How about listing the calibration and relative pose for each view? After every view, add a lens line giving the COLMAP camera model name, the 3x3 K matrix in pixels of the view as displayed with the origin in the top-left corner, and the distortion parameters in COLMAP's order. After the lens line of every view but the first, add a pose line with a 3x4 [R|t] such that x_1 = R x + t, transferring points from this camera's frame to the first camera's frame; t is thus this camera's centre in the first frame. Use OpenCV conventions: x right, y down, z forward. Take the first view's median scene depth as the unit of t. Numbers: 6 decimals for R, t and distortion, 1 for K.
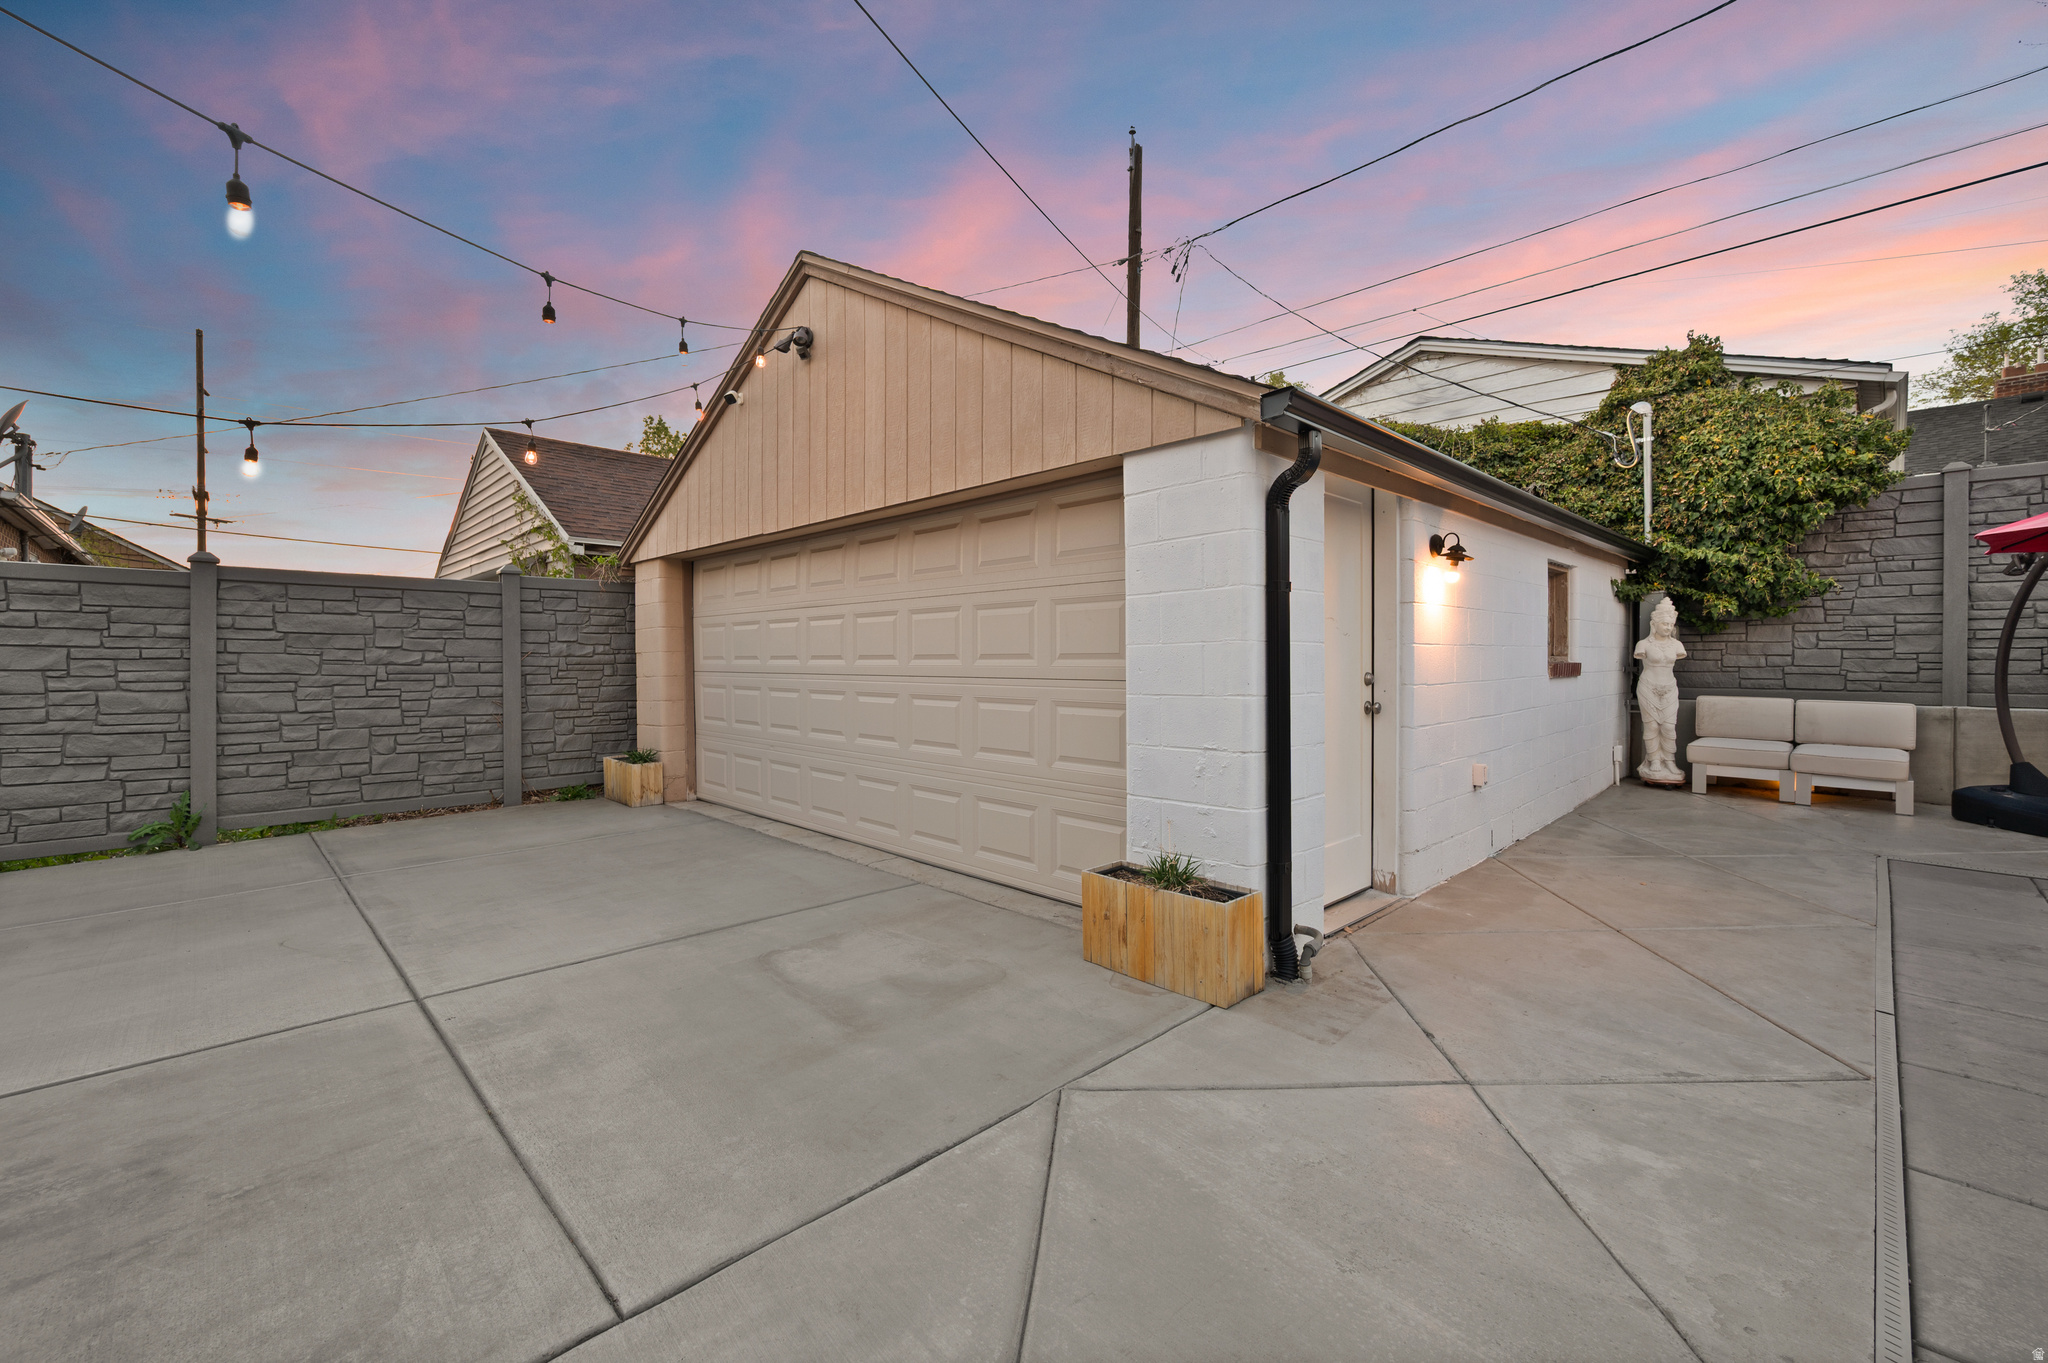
lens RADIAL K [[834.3, 0, 1035.8], [0, 834.3, 665.7], [0, 0, 1]] dist [-0.000708, -0.000274]
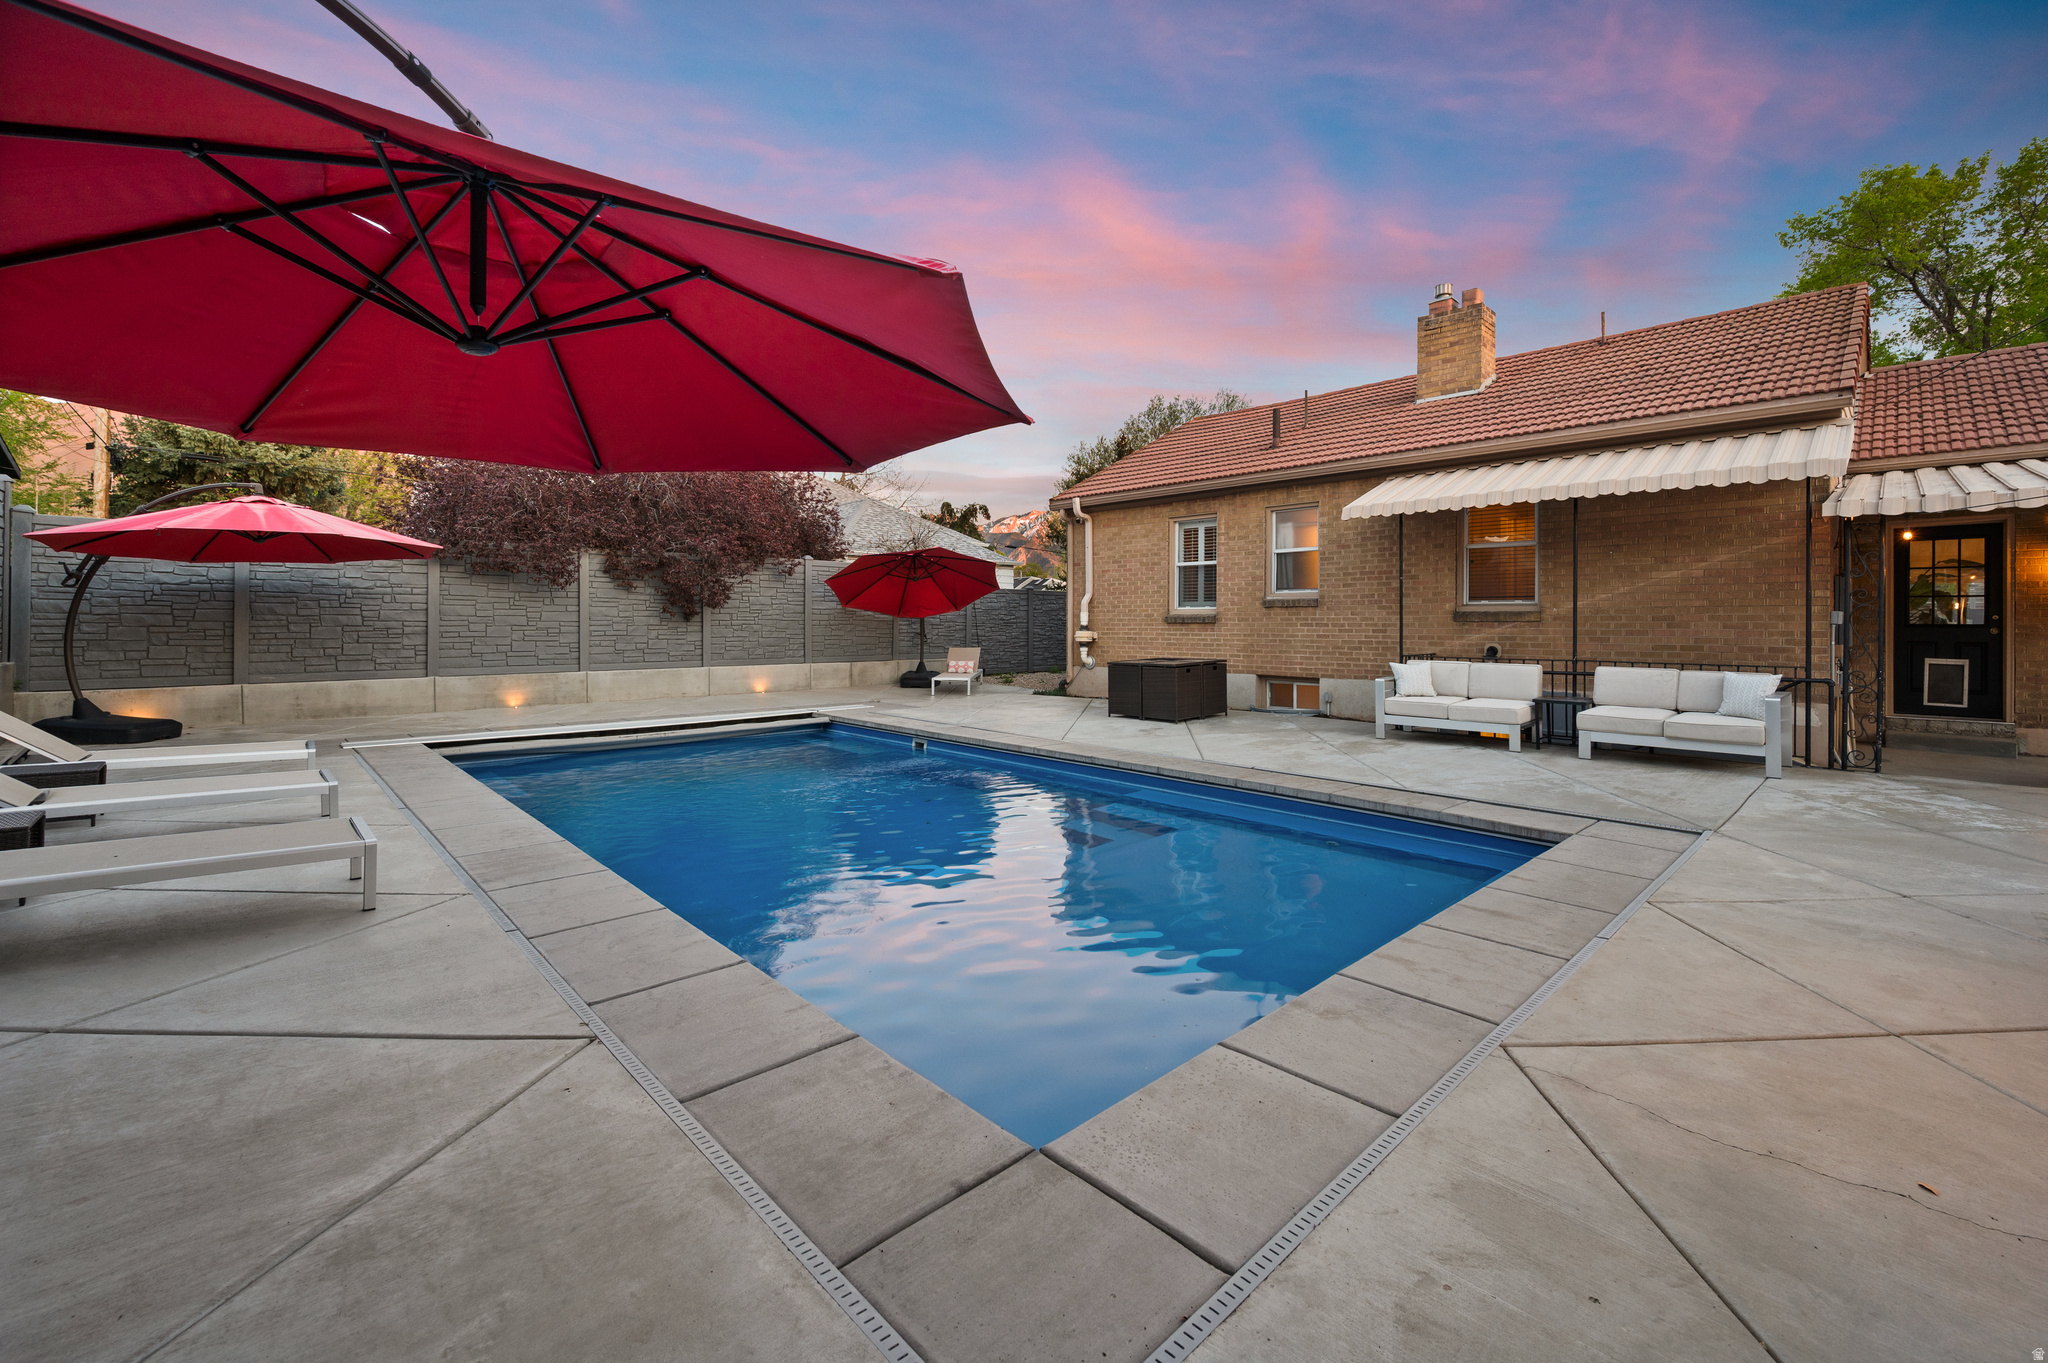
lens RADIAL K [[842.5, 0, 1036.5], [0, 842.5, 618.3], [0, 0, 1]] dist [0.002992, 0.000158]
pose [[-0.999848, 0.000402, 0.017454, 0.740762], [0.000500, 0.999984, 0.005568, -0.013420], [-0.017451, 0.005575, -0.999832, 0.908355]]
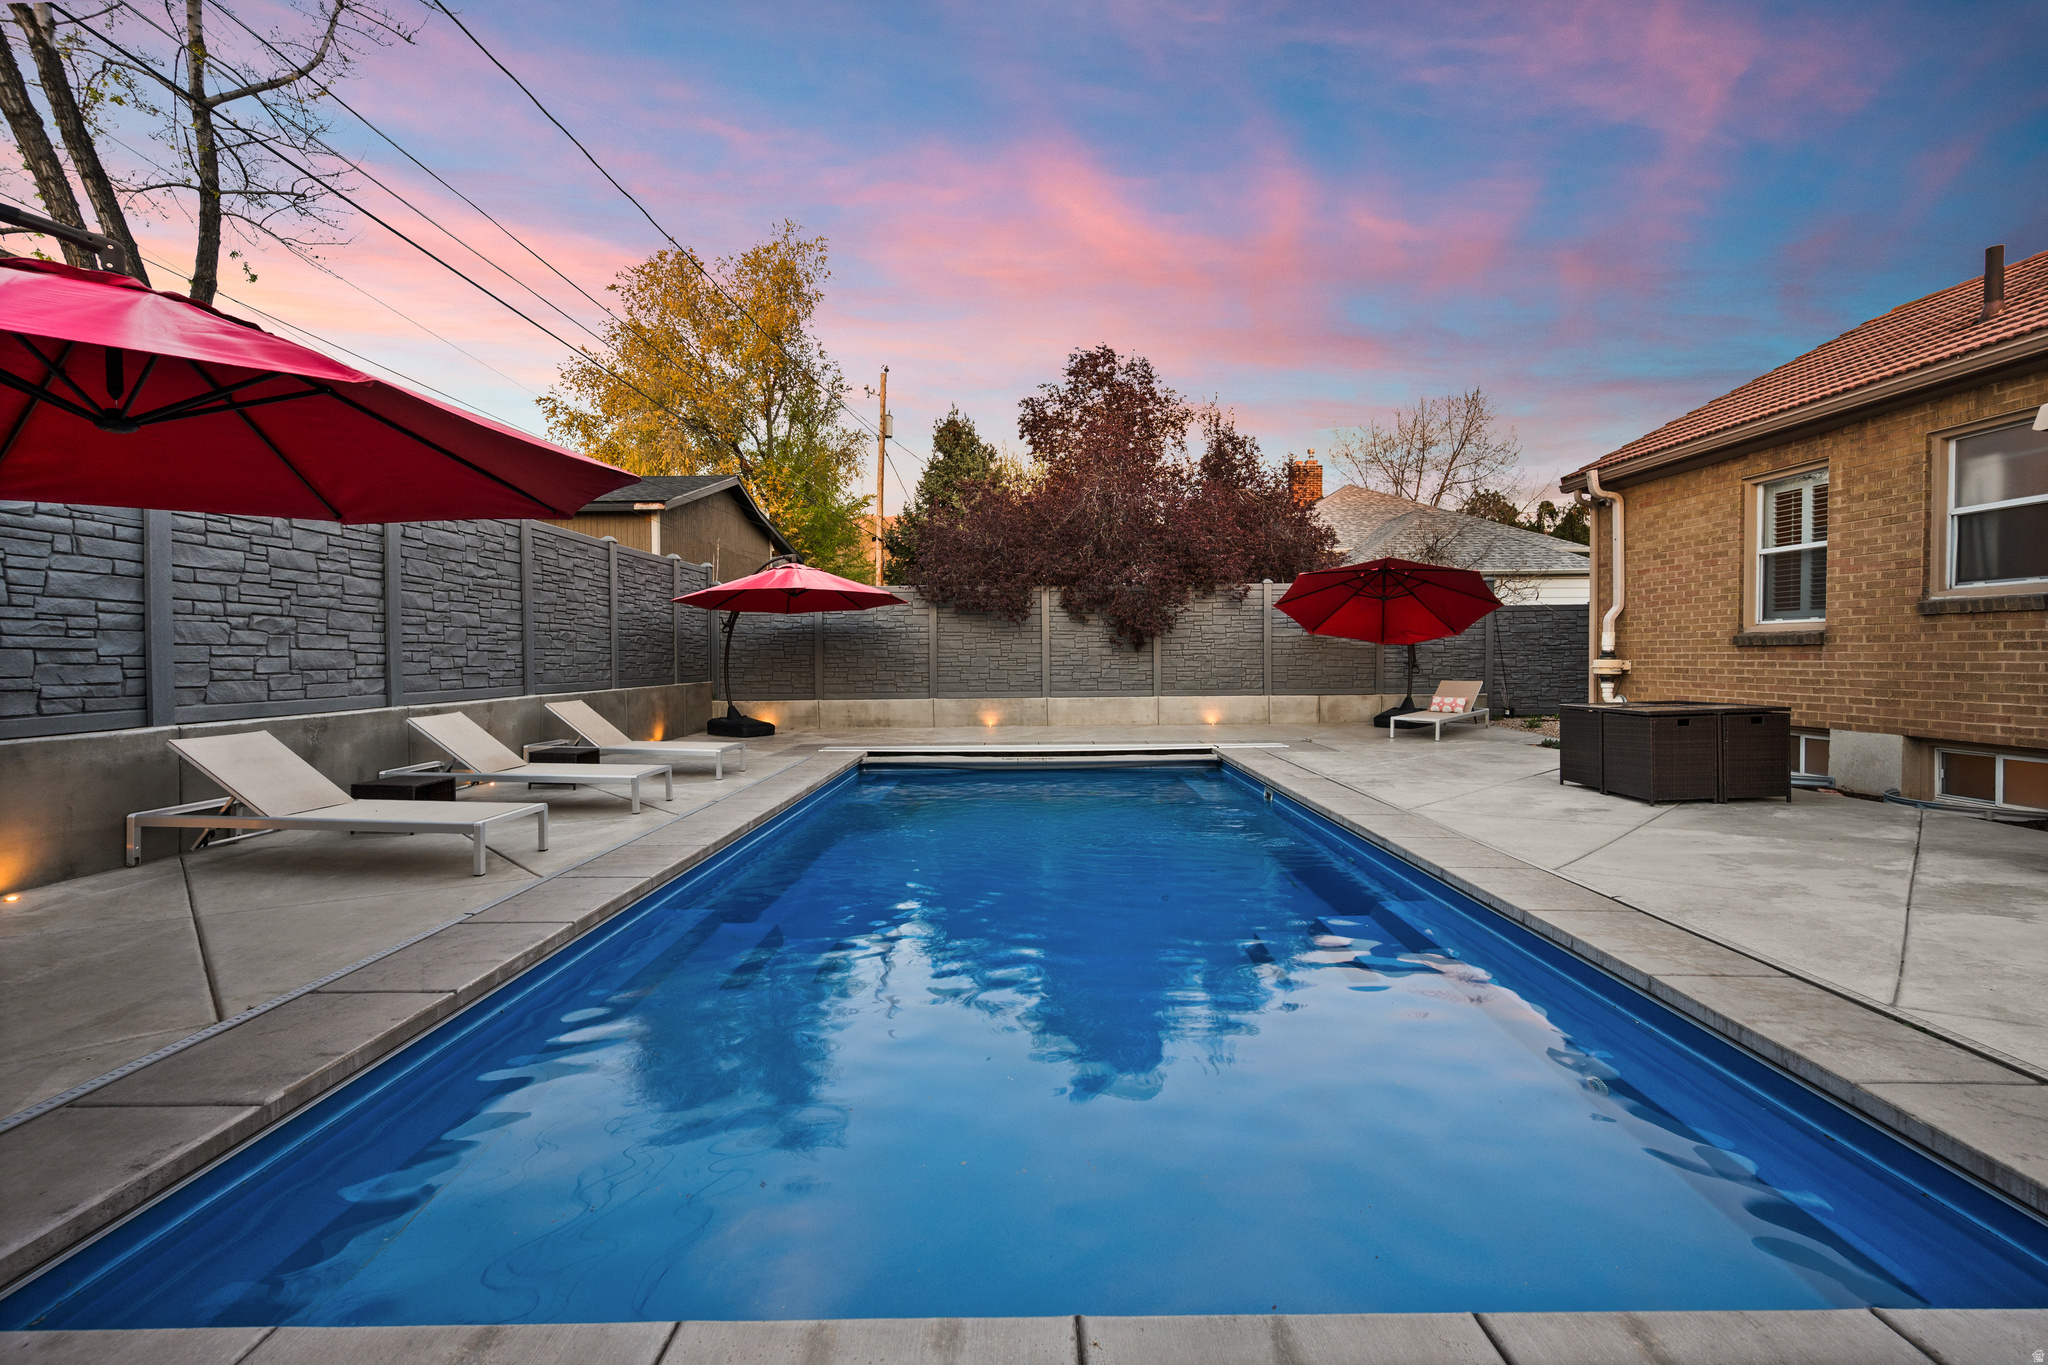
lens RADIAL K [[834.3, 0, 1035.8], [0, 834.3, 666.7], [0, 0, 1]] dist [-0.000708, -0.000274]
pose [[-0.718145, -0.001918, 0.695891, 0.373074], [0.017196, 0.999642, 0.020502, -0.004470], [-0.695681, 0.026690, -0.717855, 0.560422]]
